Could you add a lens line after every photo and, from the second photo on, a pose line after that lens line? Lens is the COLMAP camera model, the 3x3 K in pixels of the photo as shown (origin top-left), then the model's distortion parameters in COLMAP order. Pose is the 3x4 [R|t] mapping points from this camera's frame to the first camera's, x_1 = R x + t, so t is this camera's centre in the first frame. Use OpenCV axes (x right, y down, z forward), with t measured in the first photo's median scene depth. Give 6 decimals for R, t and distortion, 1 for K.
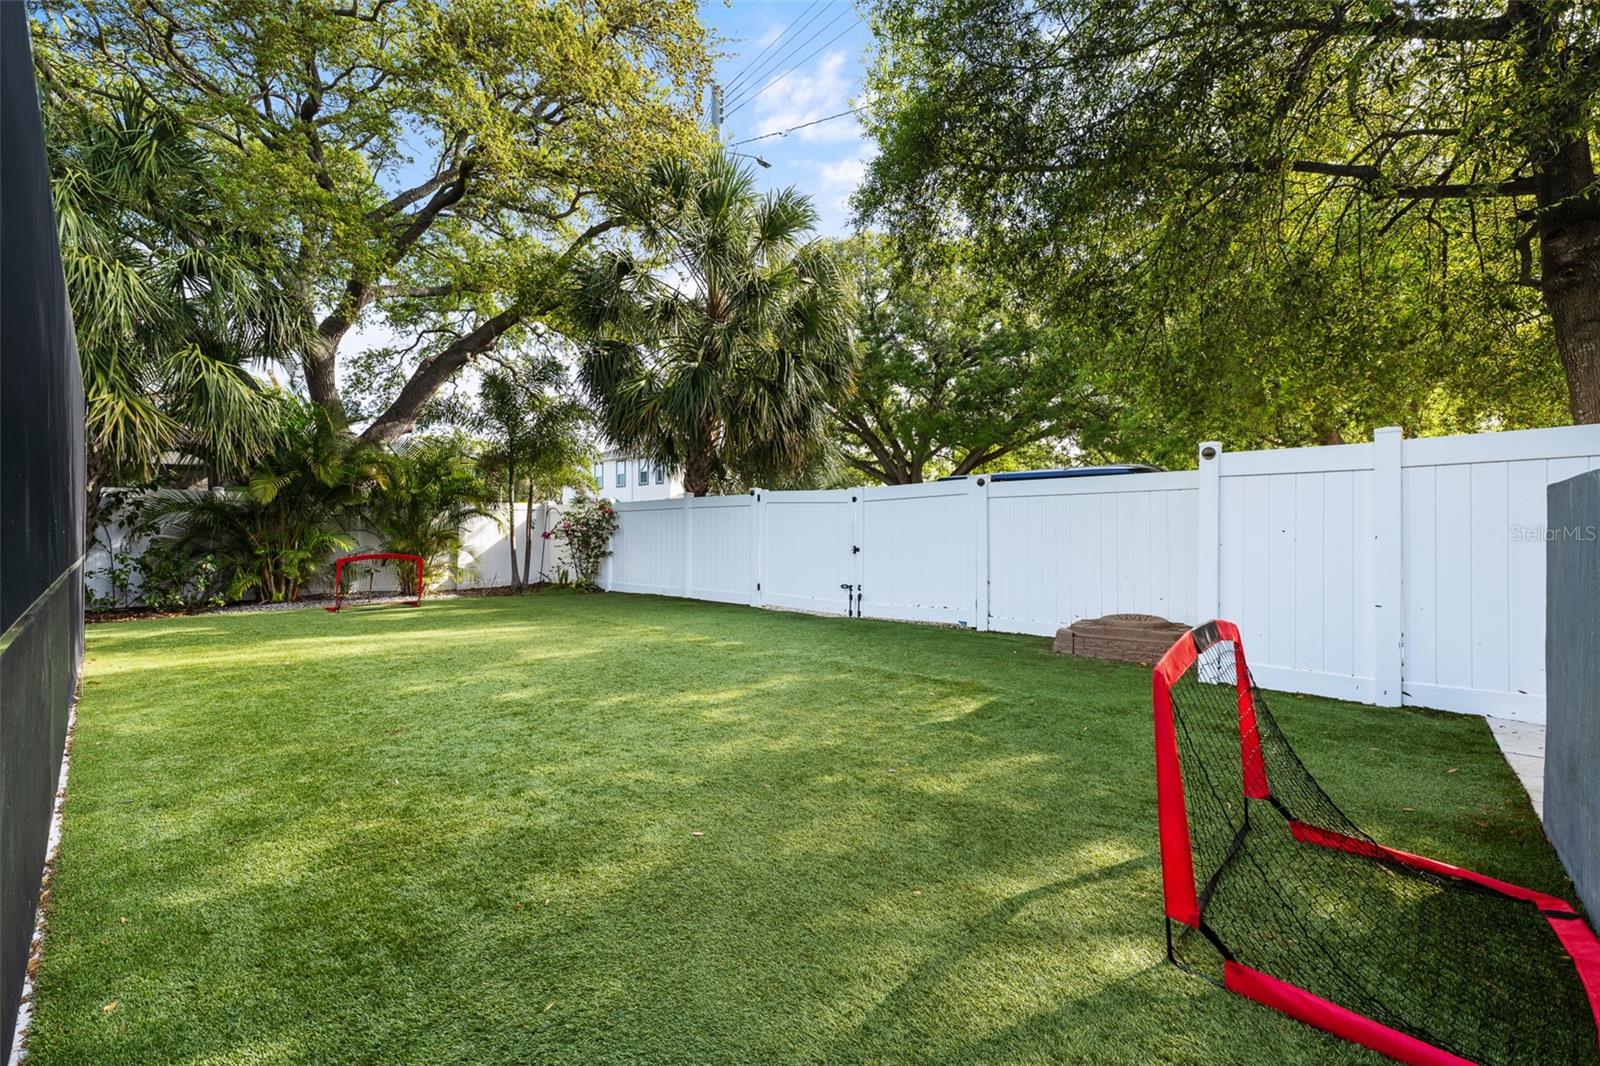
lens RADIAL K [[640.4, 0, 795.4], [0, 640.4, 536.7], [0, 0, 1]] dist [0.001224, 0.000617]
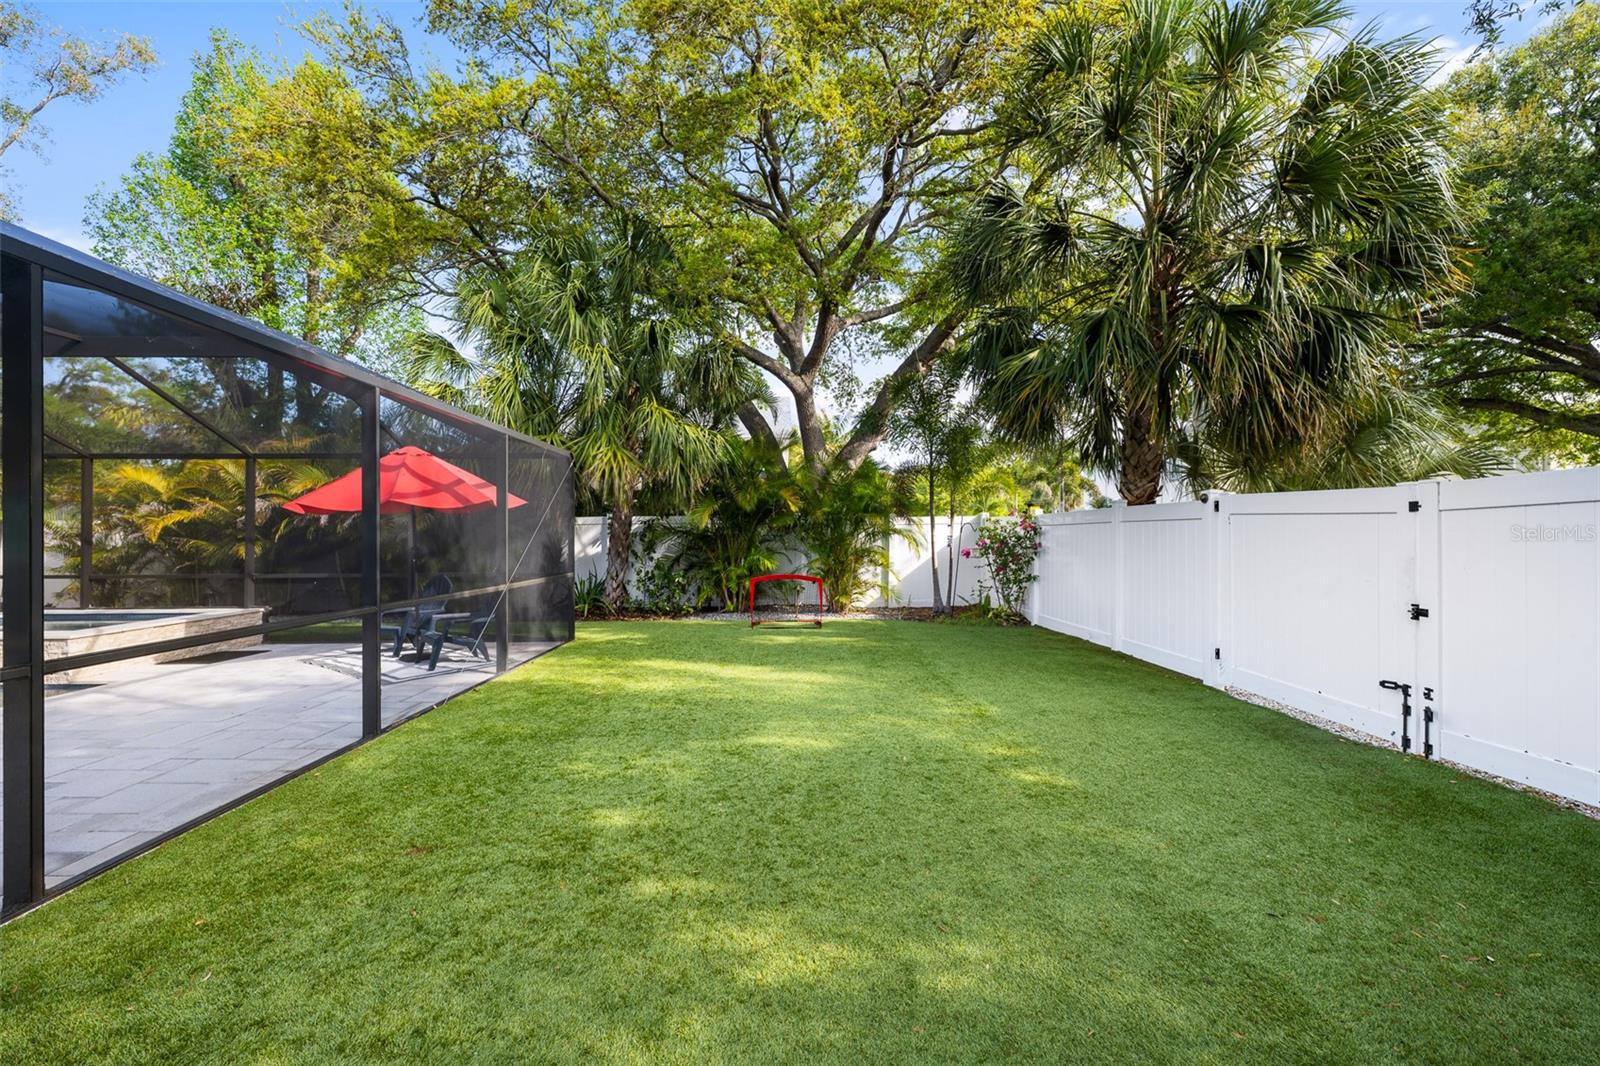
lens RADIAL K [[640.4, 0, 803.6], [0, 640.4, 534.2], [0, 0, 1]] dist [0.001224, 0.000617]
pose [[0.693978, -0.002617, -0.719992, 0.105333], [-0.000313, 0.999992, -0.003937, -0.031272], [0.719996, 0.002957, 0.693972, 0.297265]]
